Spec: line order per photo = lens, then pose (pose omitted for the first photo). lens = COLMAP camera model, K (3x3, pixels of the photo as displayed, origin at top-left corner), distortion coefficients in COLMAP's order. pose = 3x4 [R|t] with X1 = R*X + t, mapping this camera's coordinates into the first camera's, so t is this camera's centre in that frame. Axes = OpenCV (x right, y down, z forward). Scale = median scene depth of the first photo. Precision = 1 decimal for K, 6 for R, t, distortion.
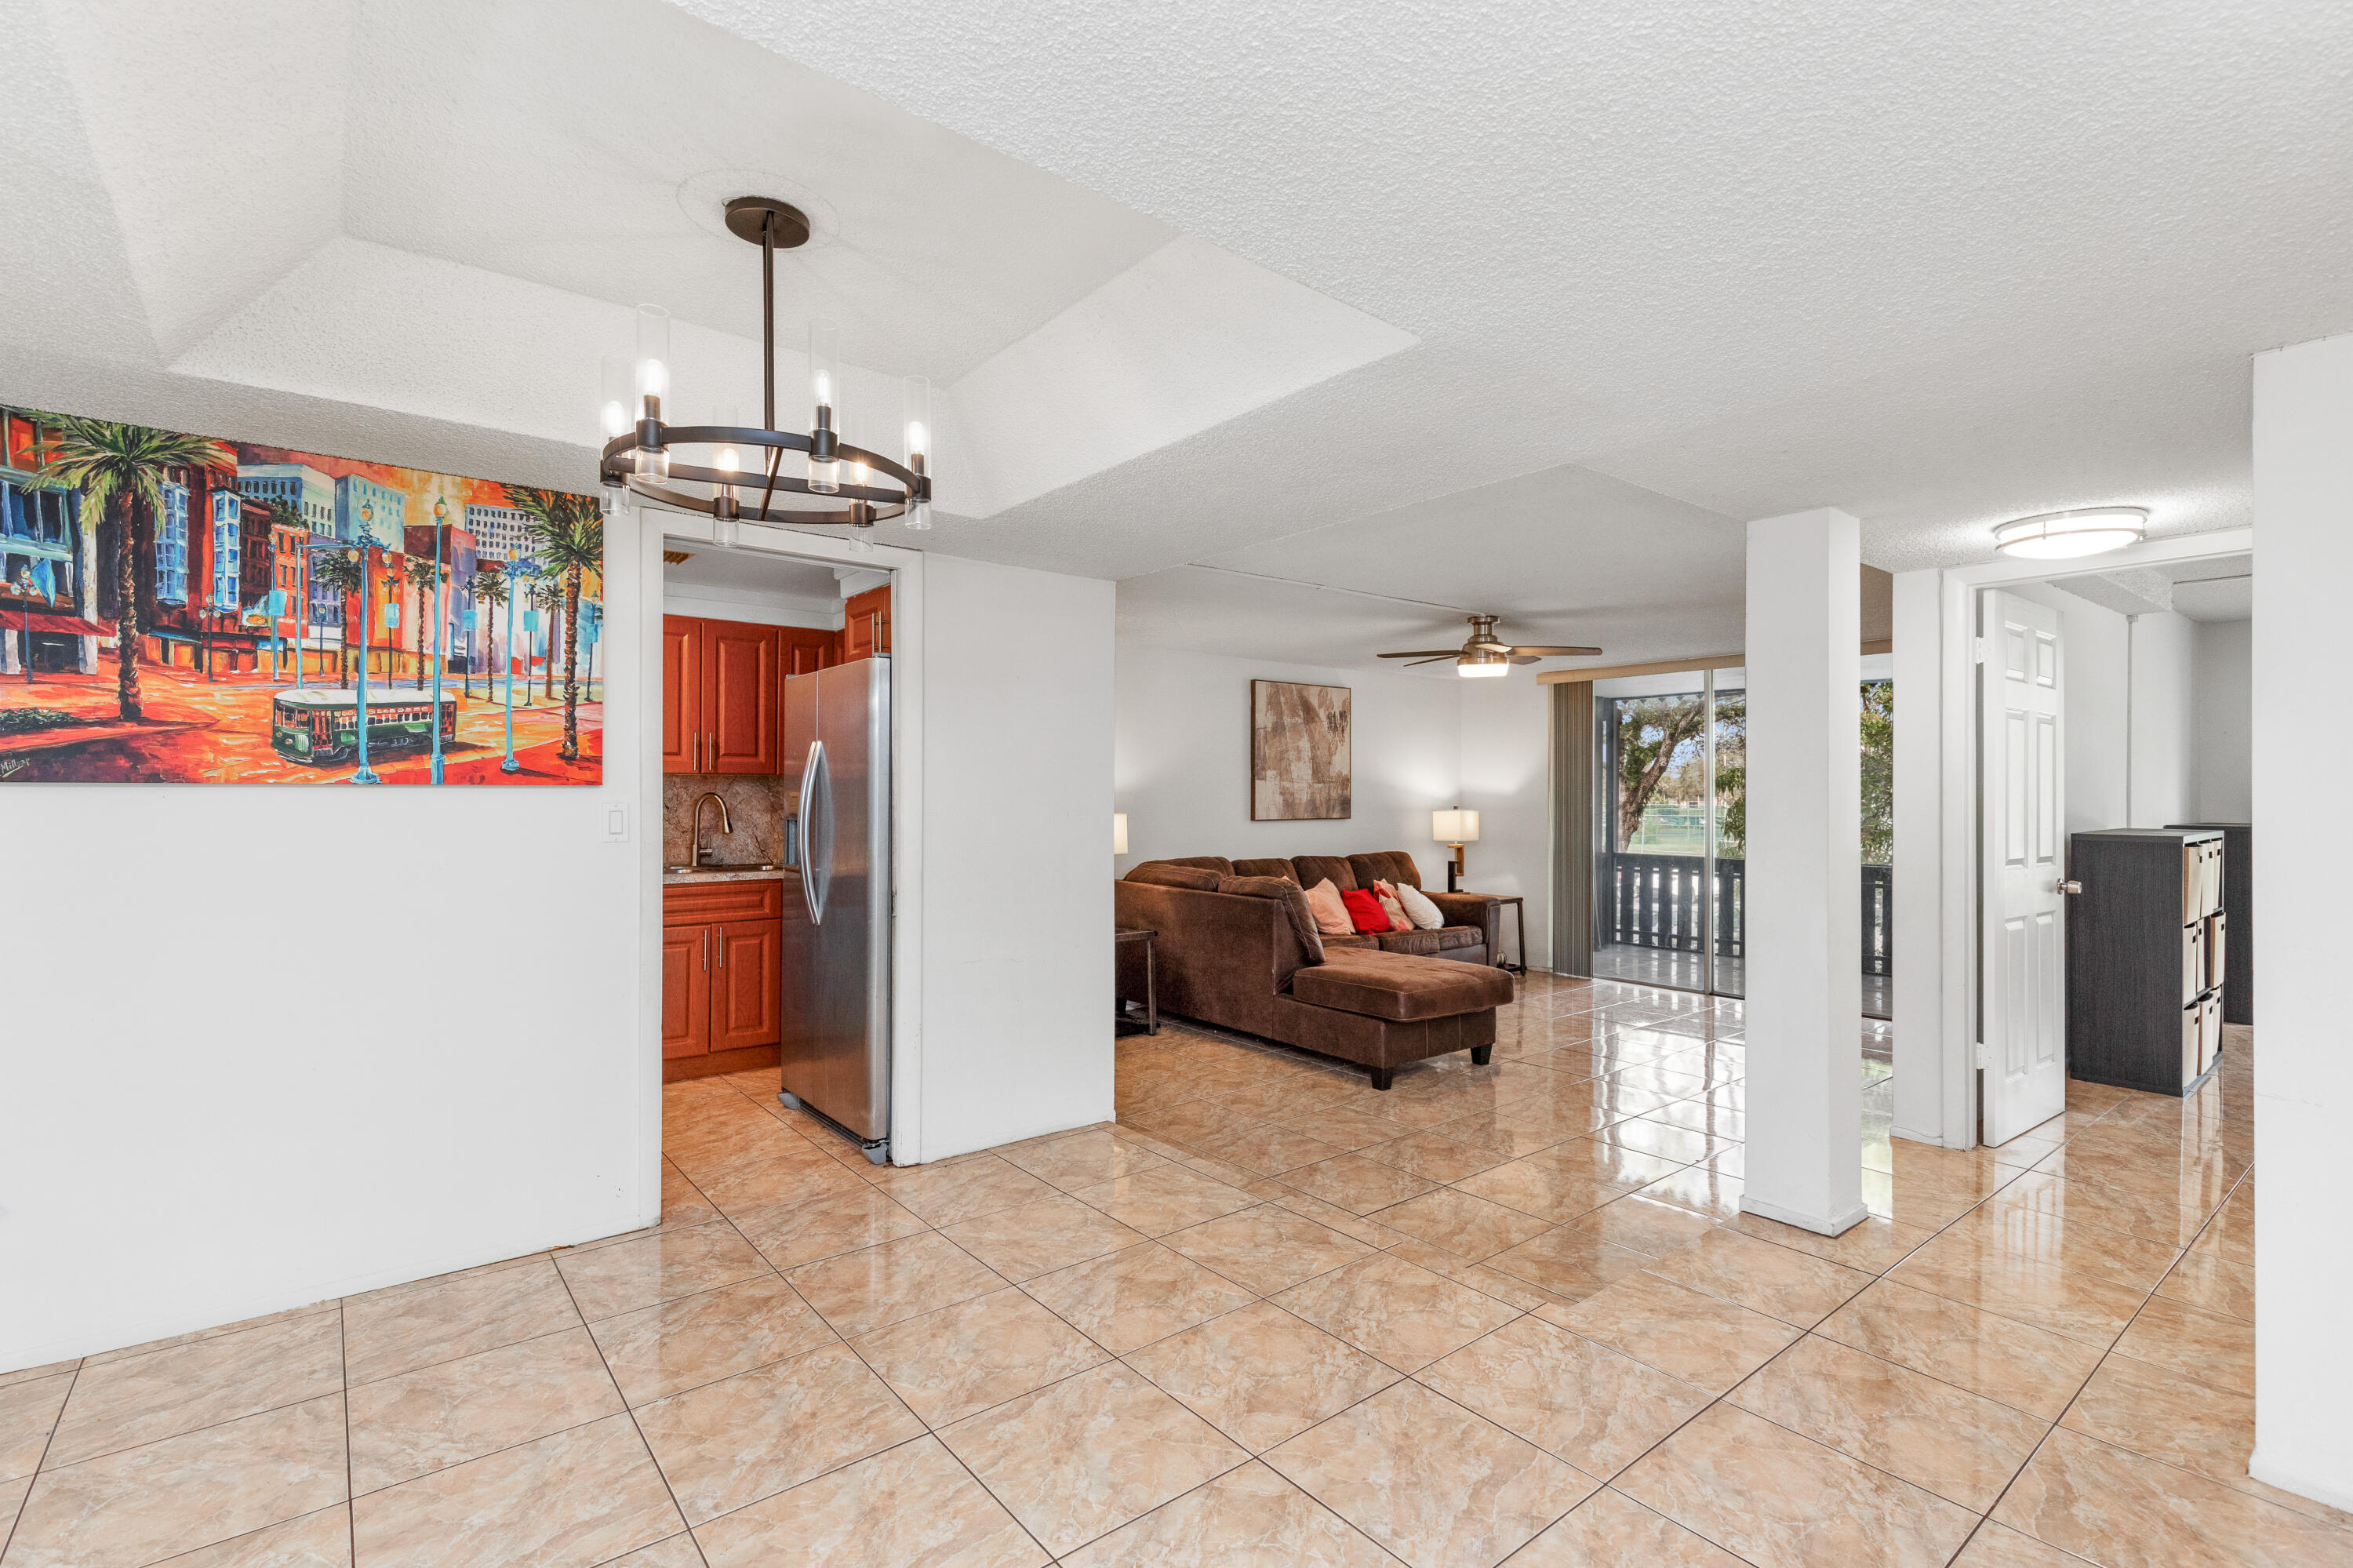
lens RADIAL K [[1069.6, 0, 1158.8], [0, 1069.6, 792.6], [0, 0, 1]] dist [0.009051, -0.002766]
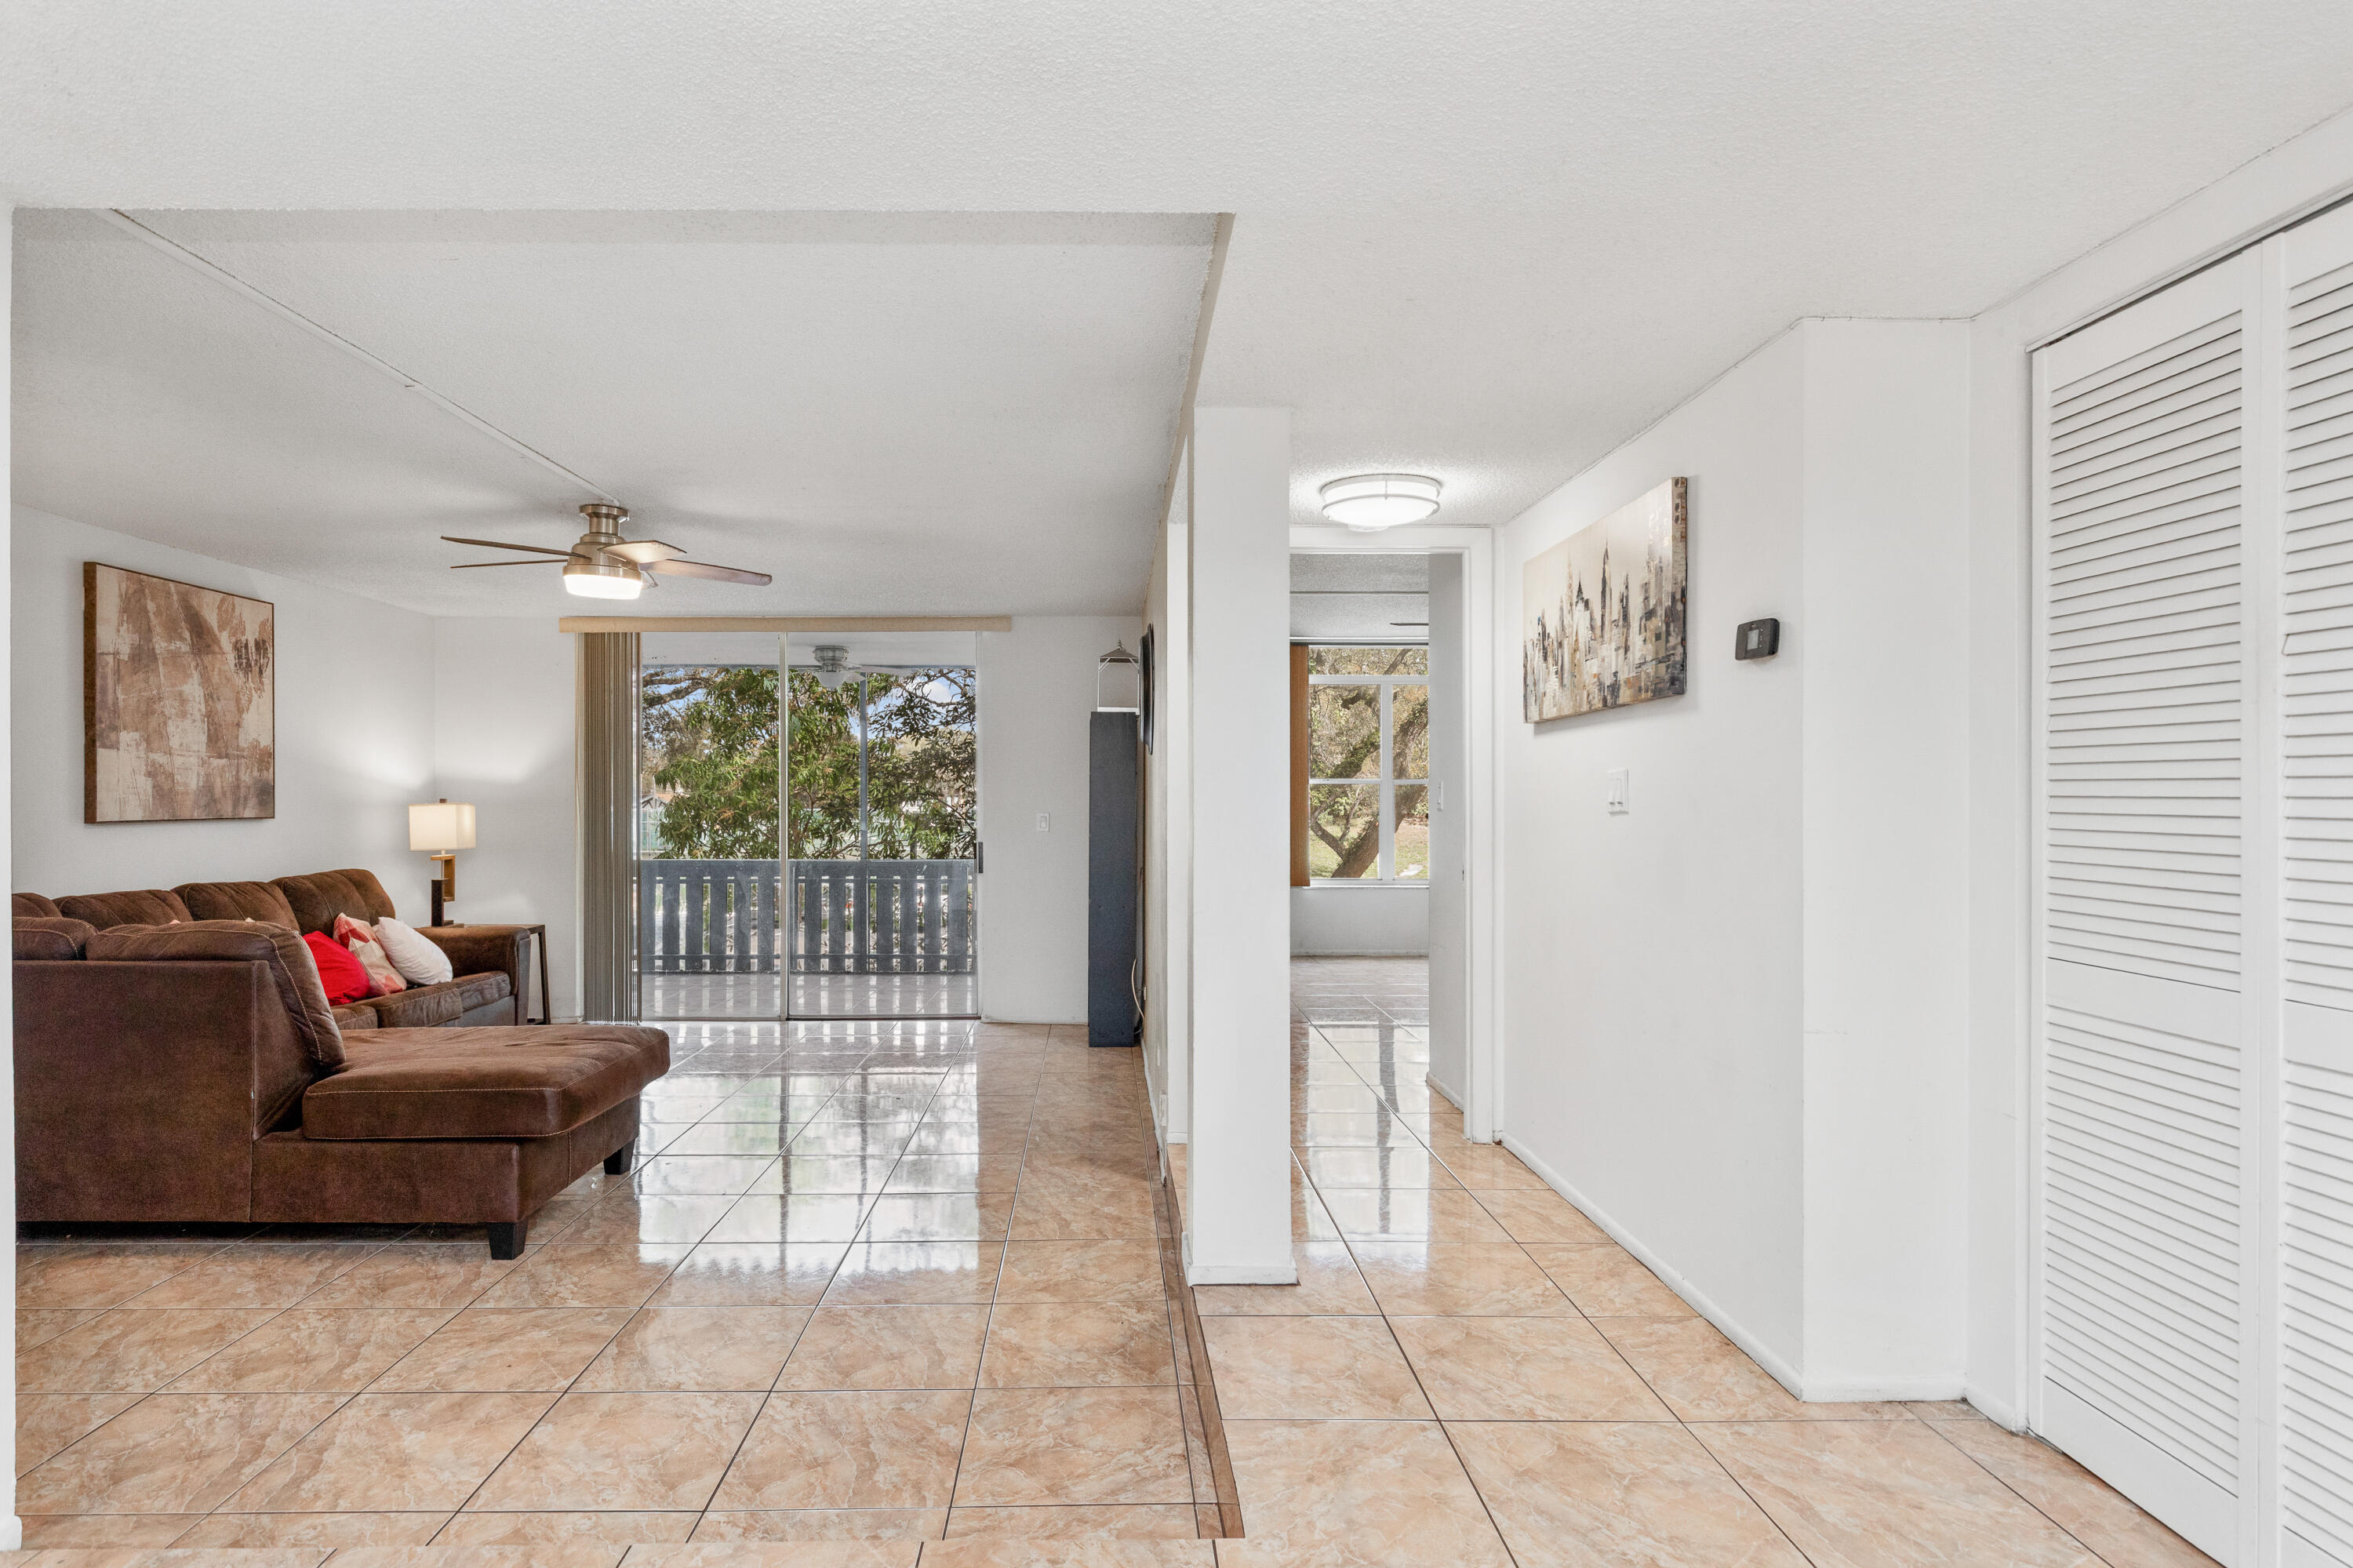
lens RADIAL K [[1217.4, 0, 1123.5], [0, 1217.4, 802.0], [0, 0, 1]] dist [-0.002064, -0.000026]
pose [[0.609620, -0.005152, 0.792677, -0.124405], [0.002355, 0.999986, 0.004689, 0.021452], [-0.792691, -0.000991, 0.609623, 0.325871]]
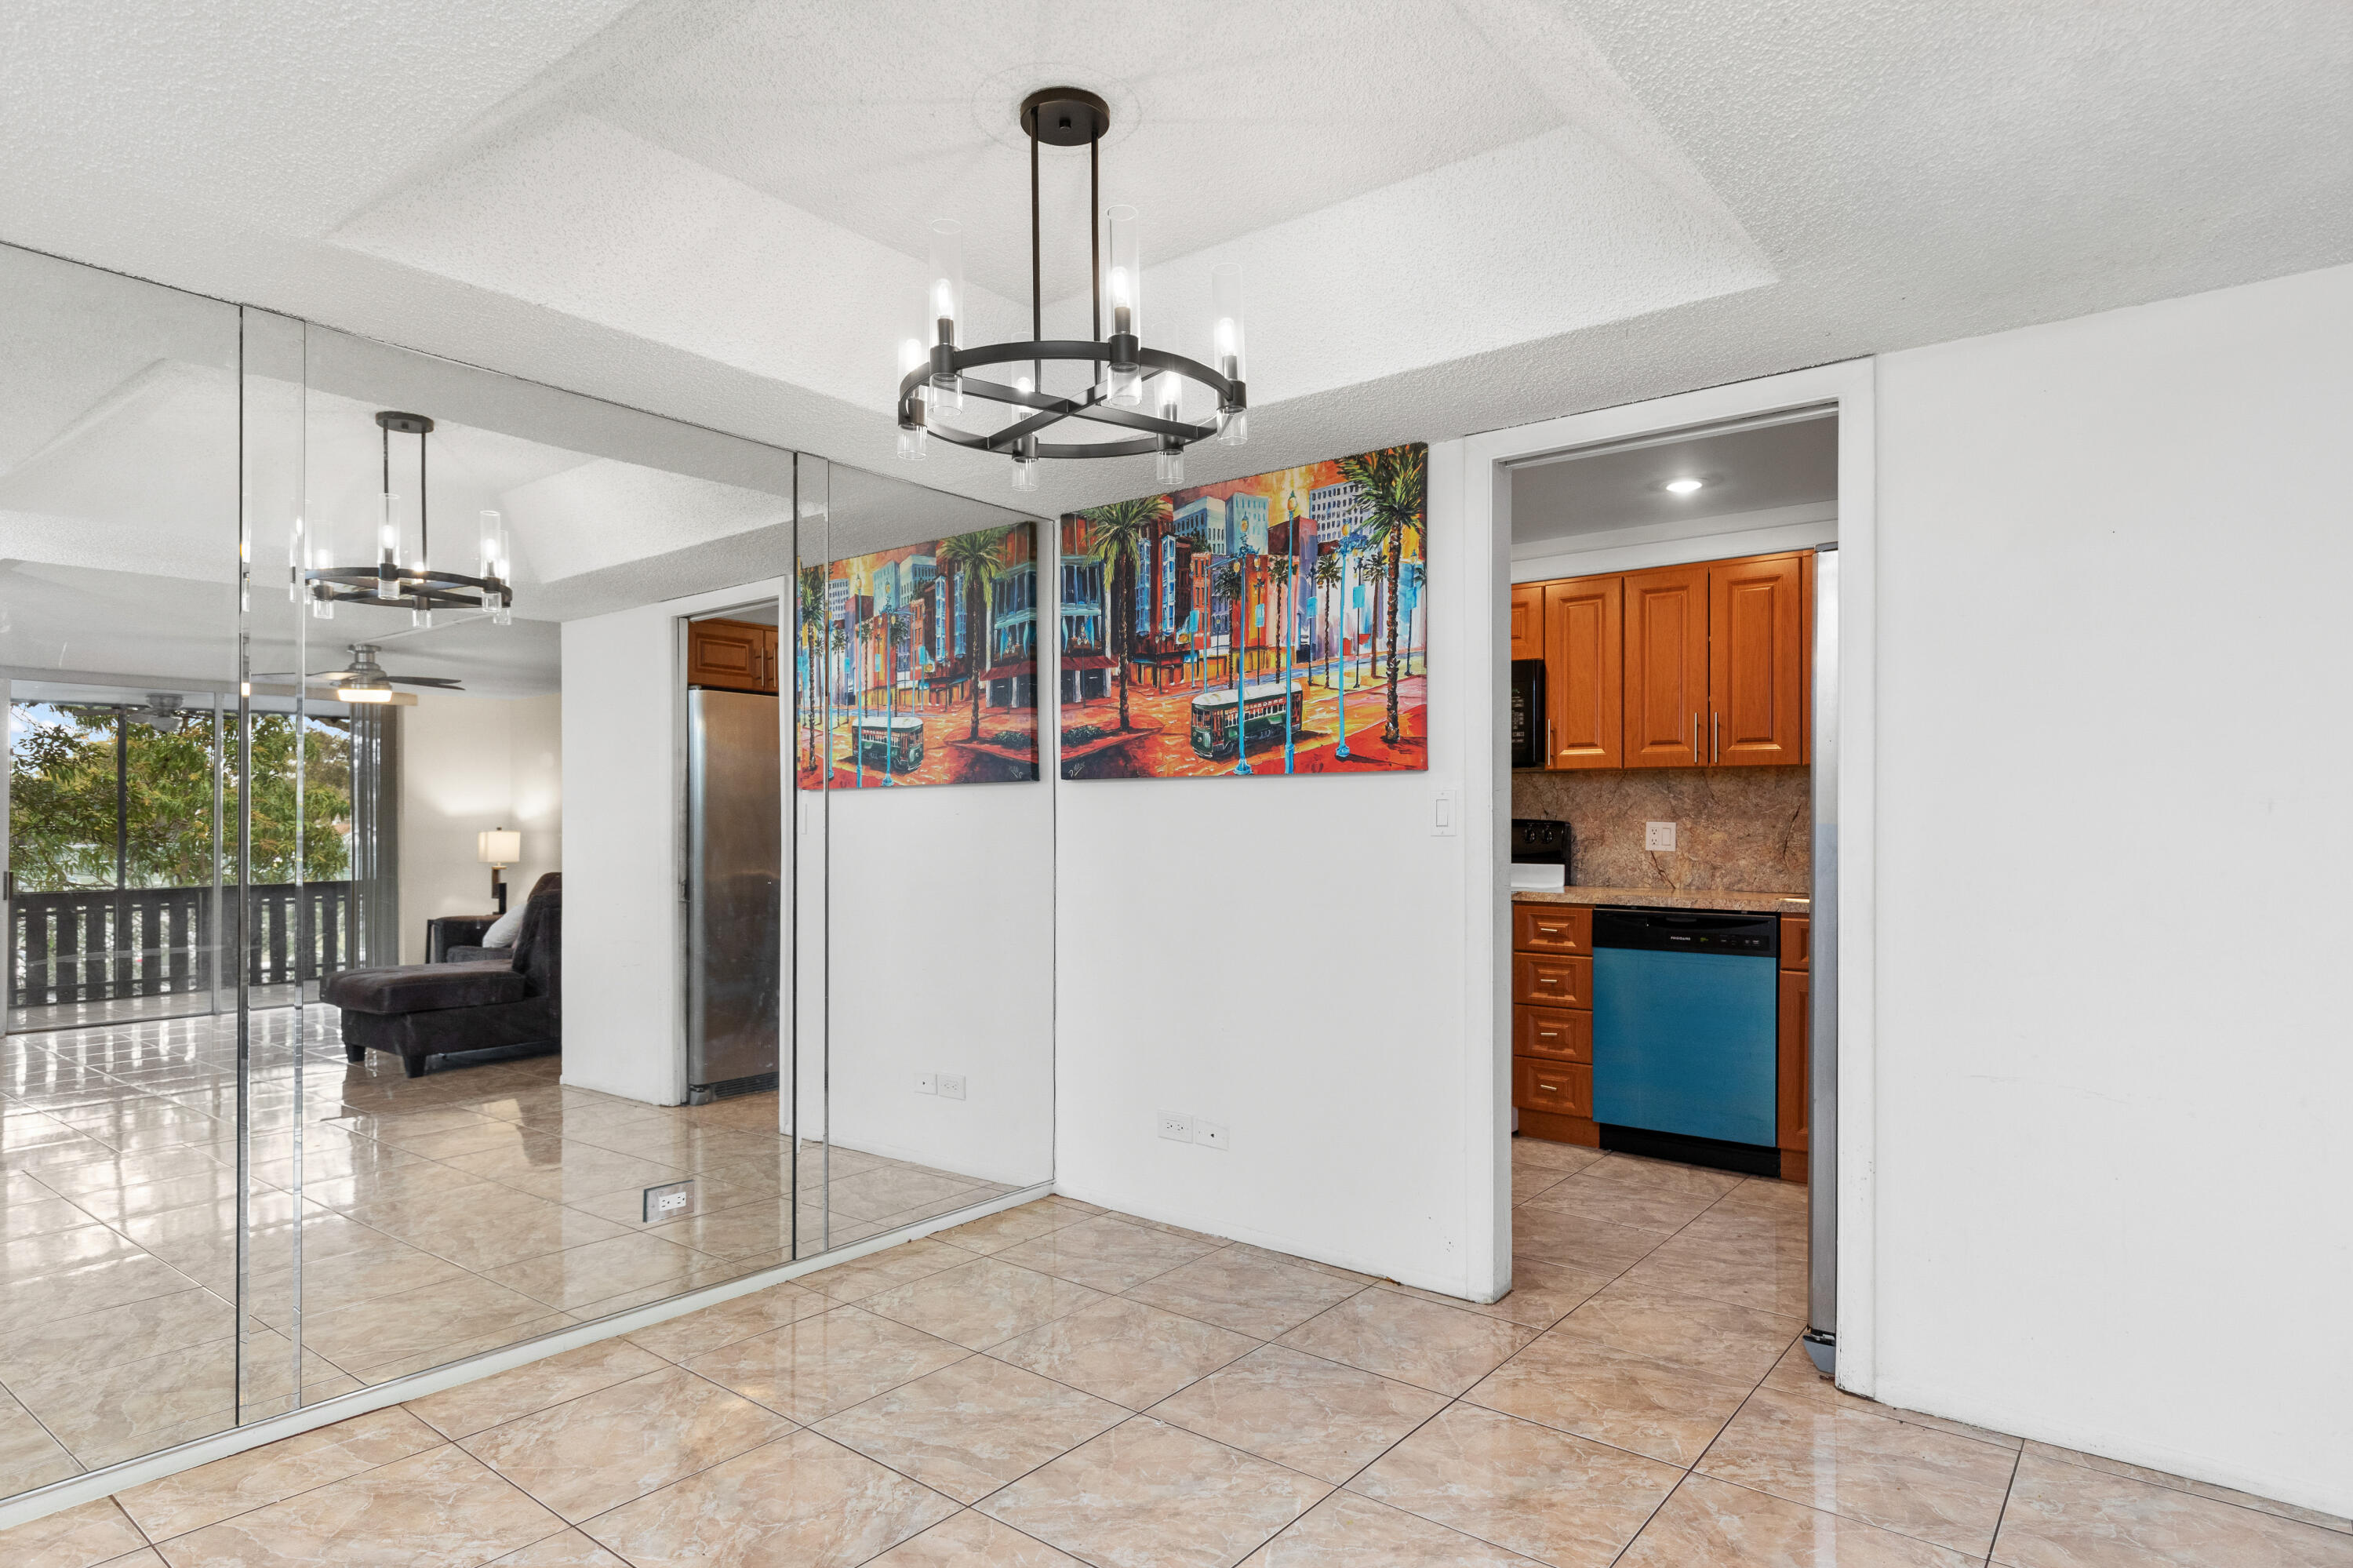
lens RADIAL K [[1304.2, 0, 1149.7], [0, 1304.2, 822.2], [0, 0, 1]] dist [0.002325, -0.000209]
pose [[0.224608, -0.000728, -0.974449, 0.287365], [-0.000258, 1.000000, -0.000806, 0.022429], [0.974449, 0.000432, 0.224608, 0.335476]]
